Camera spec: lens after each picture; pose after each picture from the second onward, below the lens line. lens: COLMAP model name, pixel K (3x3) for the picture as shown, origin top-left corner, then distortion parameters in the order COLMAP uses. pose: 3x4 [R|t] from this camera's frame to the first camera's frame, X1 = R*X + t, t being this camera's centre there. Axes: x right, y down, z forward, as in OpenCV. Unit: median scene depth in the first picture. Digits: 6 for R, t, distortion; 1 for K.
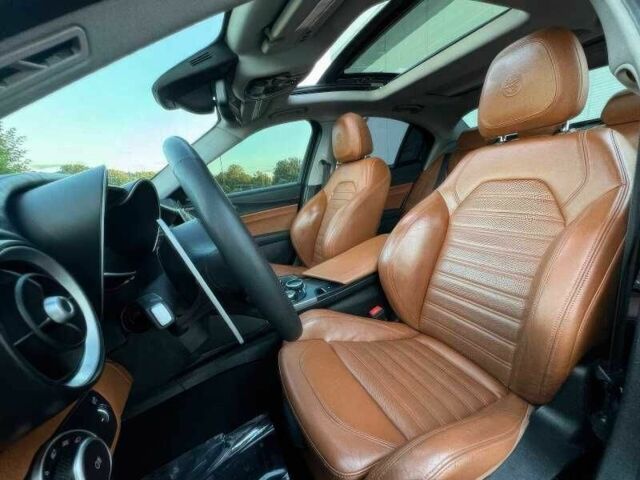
lens RADIAL K [[257.9, 0, 320.0], [0, 257.9, 239.3], [0, 0, 1]] dist [-0.000745, -0.000982]
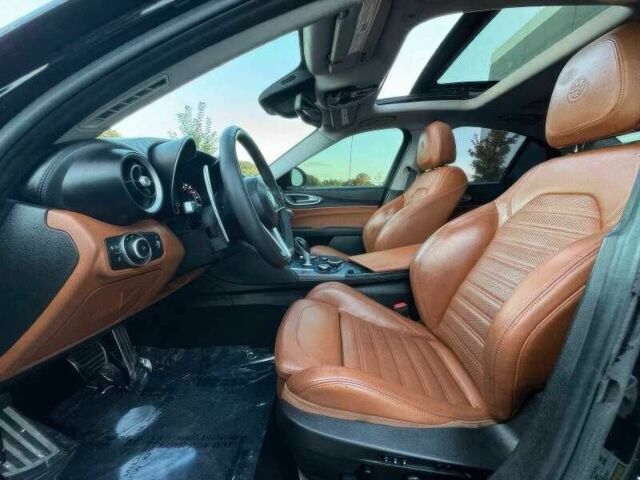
lens RADIAL K [[257.9, 0, 320.5], [0, 257.9, 239.9], [0, 0, 1]] dist [-0.000745, -0.000982]
pose [[0.887840, 0.202573, -0.413164, 0.238152], [-0.217725, 0.975952, 0.010642, 0.058697], [0.405384, 0.080508, 0.910594, -0.081247]]
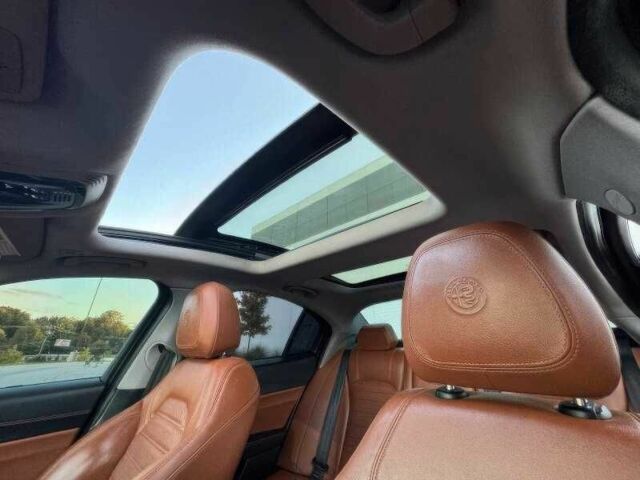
lens RADIAL K [[257.9, 0, 317.7], [0, 257.9, 238.6], [0, 0, 1]] dist [-0.000745, -0.000982]
pose [[0.932218, 0.235438, 0.274843, 0.166578], [-0.028297, 0.804545, -0.593218, -0.206758], [-0.360789, 0.545231, 0.756673, 0.361986]]
